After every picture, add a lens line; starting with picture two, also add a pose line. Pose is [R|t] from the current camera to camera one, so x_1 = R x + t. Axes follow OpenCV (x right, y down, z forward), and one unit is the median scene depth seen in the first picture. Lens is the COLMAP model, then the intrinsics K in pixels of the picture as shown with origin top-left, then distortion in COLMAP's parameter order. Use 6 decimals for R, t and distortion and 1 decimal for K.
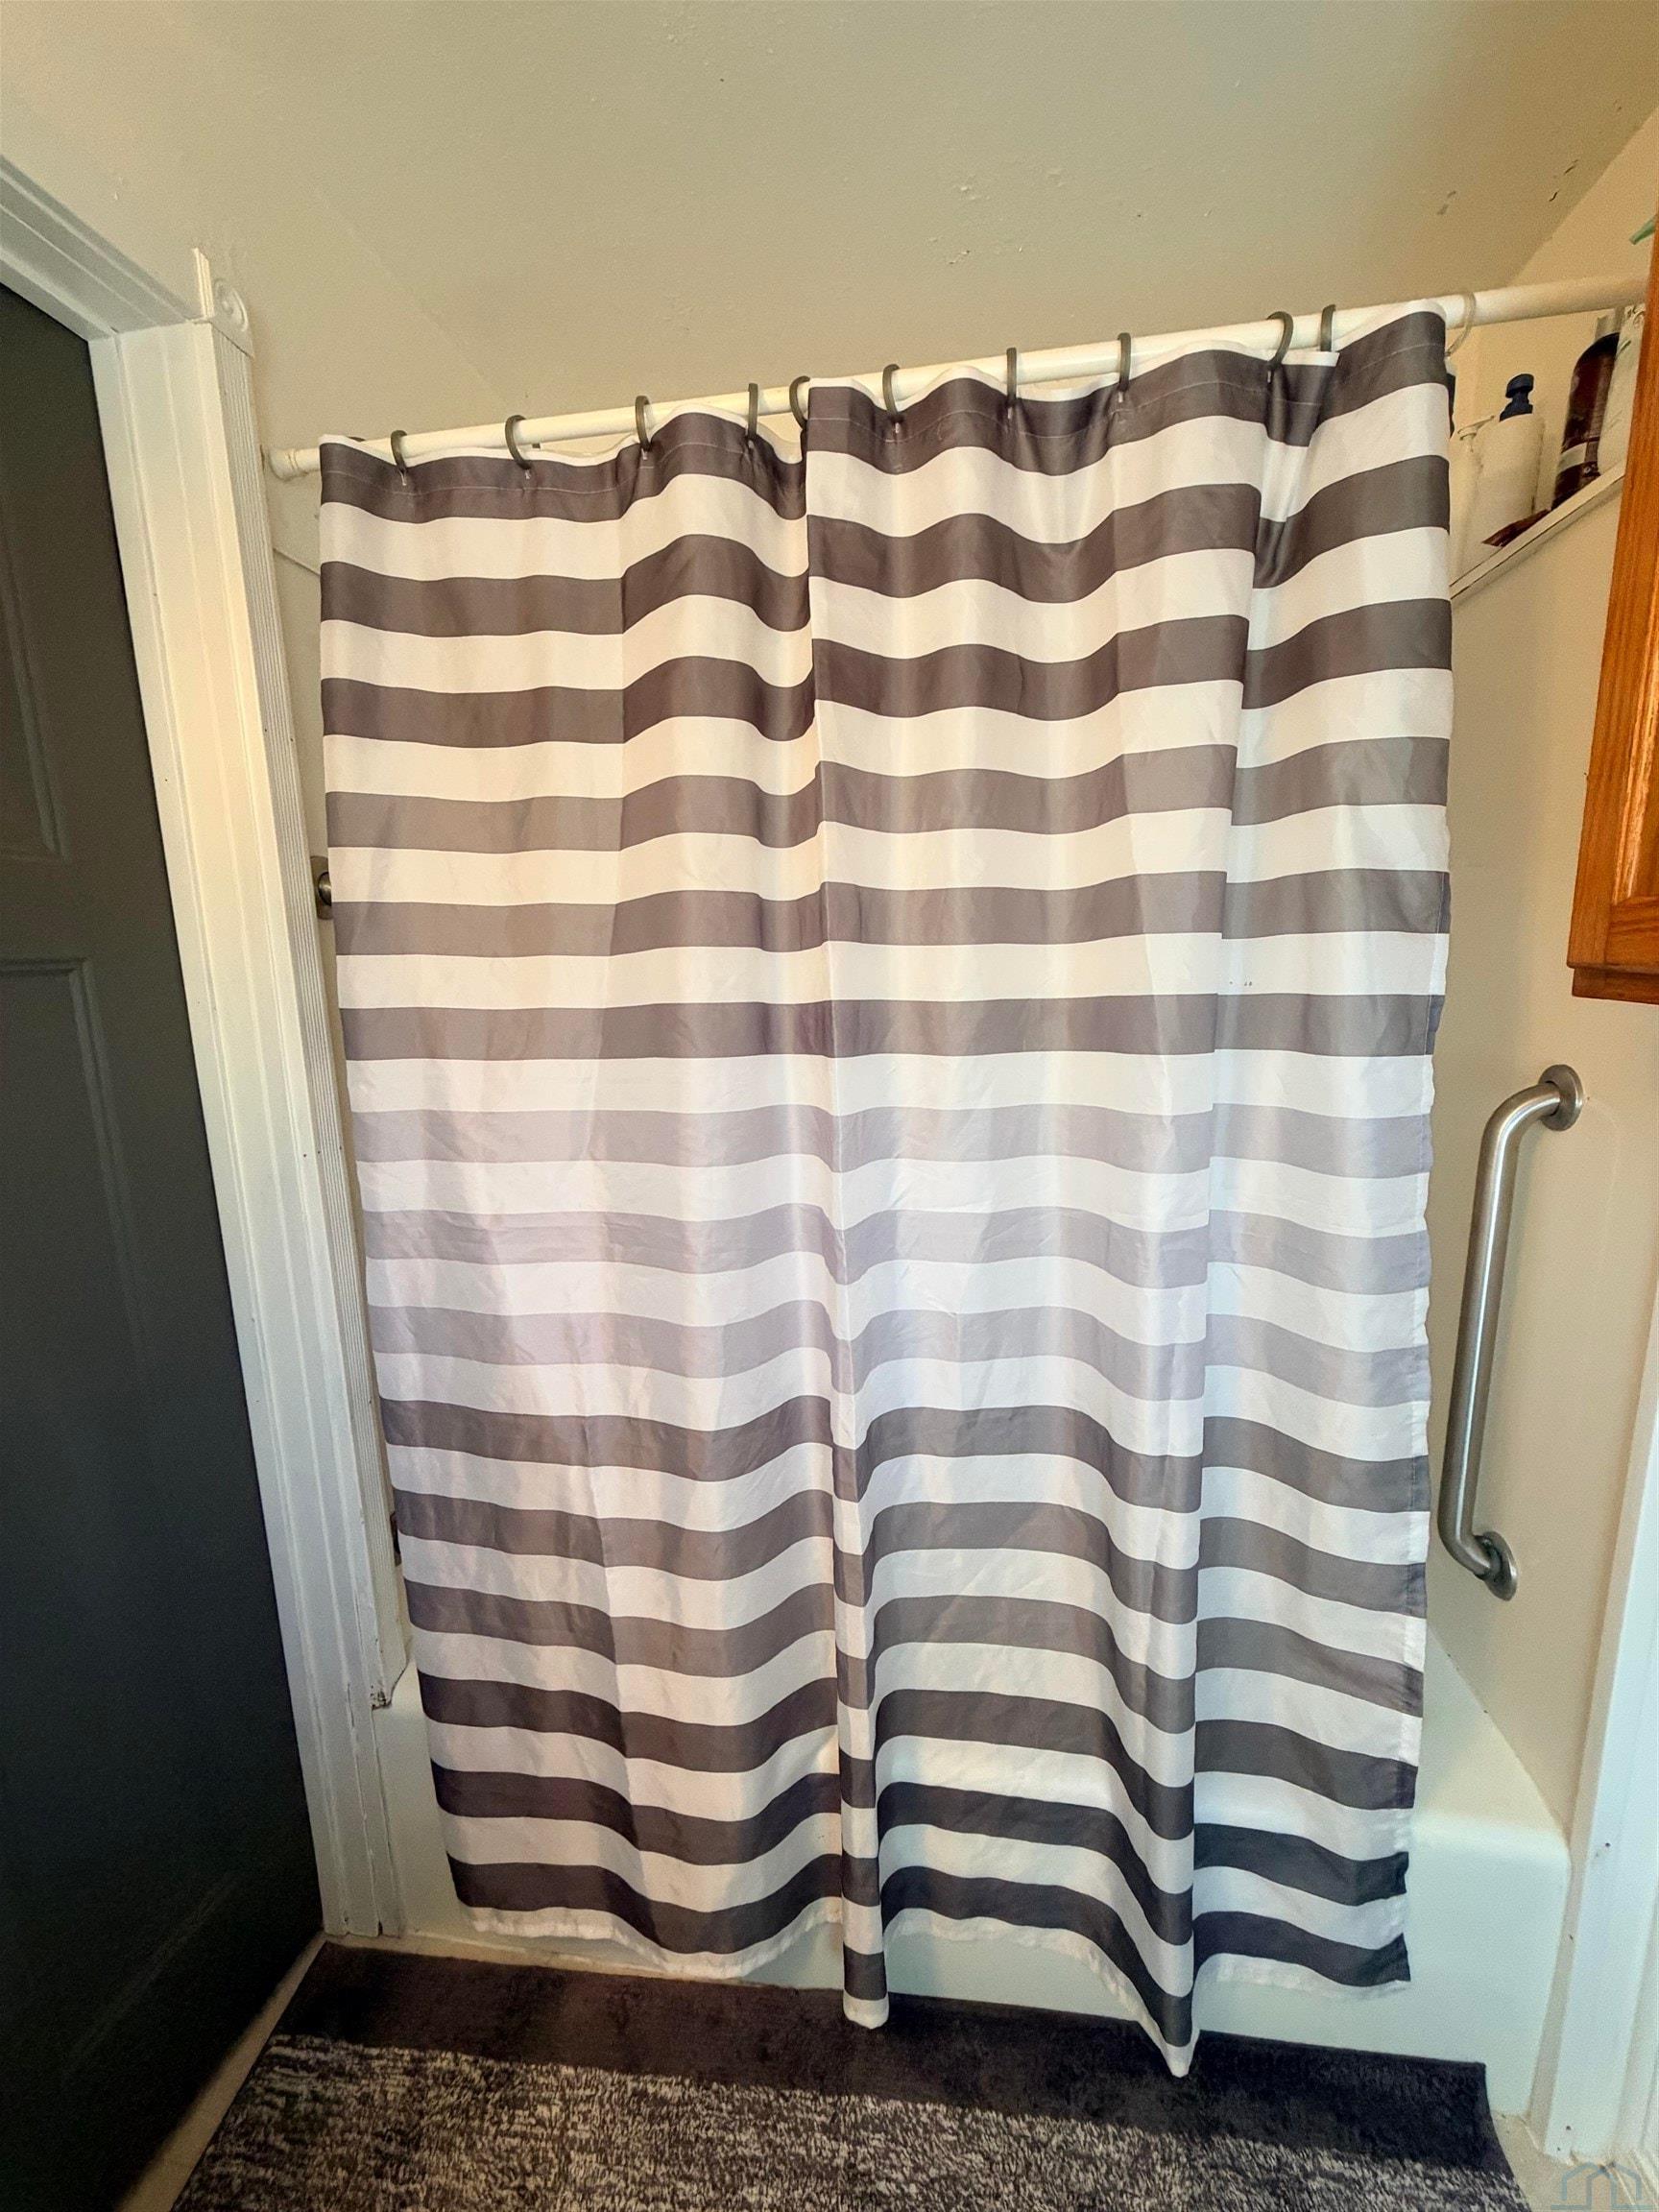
lens RADIAL K [[874.4, 0, 824.1], [0, 874.4, 1108.8], [0, 0, 1]] dist [0.004647, 0.000257]
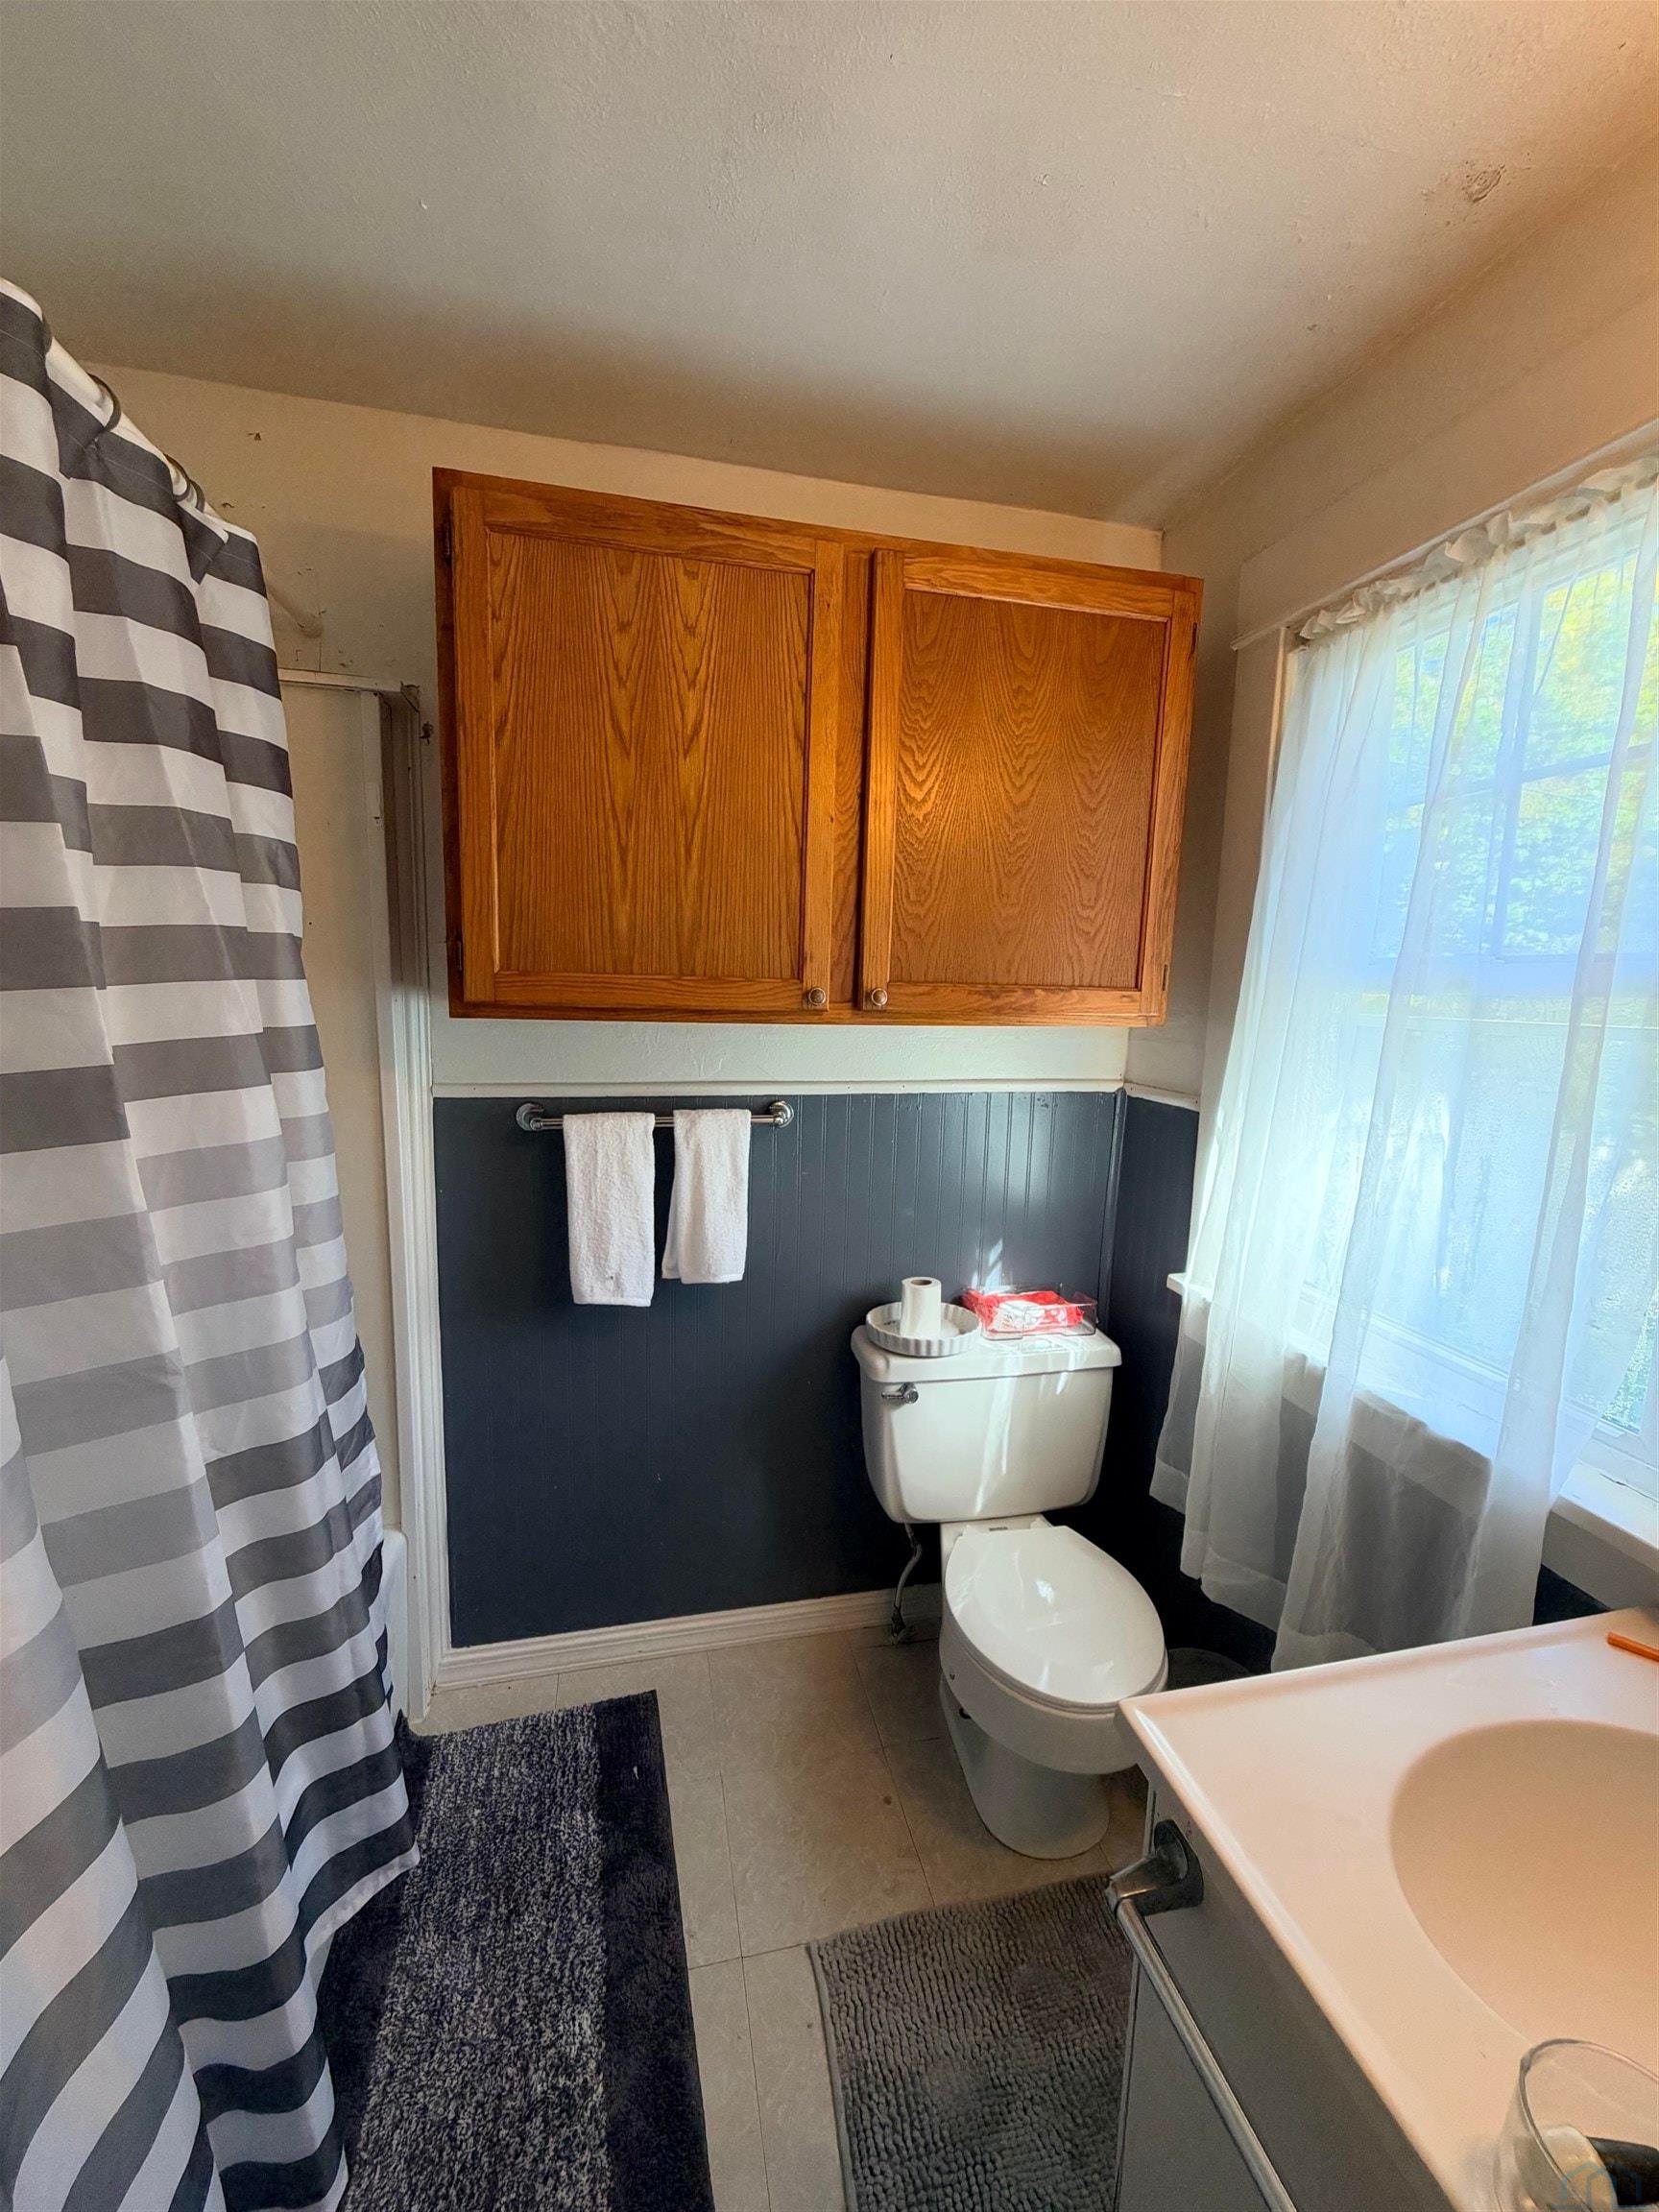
lens RADIAL K [[874.4, 0, 834.0], [0, 874.4, 1105.1], [0, 0, 1]] dist [0.004647, 0.000257]
pose [[-0.371523, -0.121776, 0.920403, -0.650984], [0.153852, 0.969579, 0.190385, -0.088601], [-0.915587, 0.212339, -0.341485, 0.487344]]
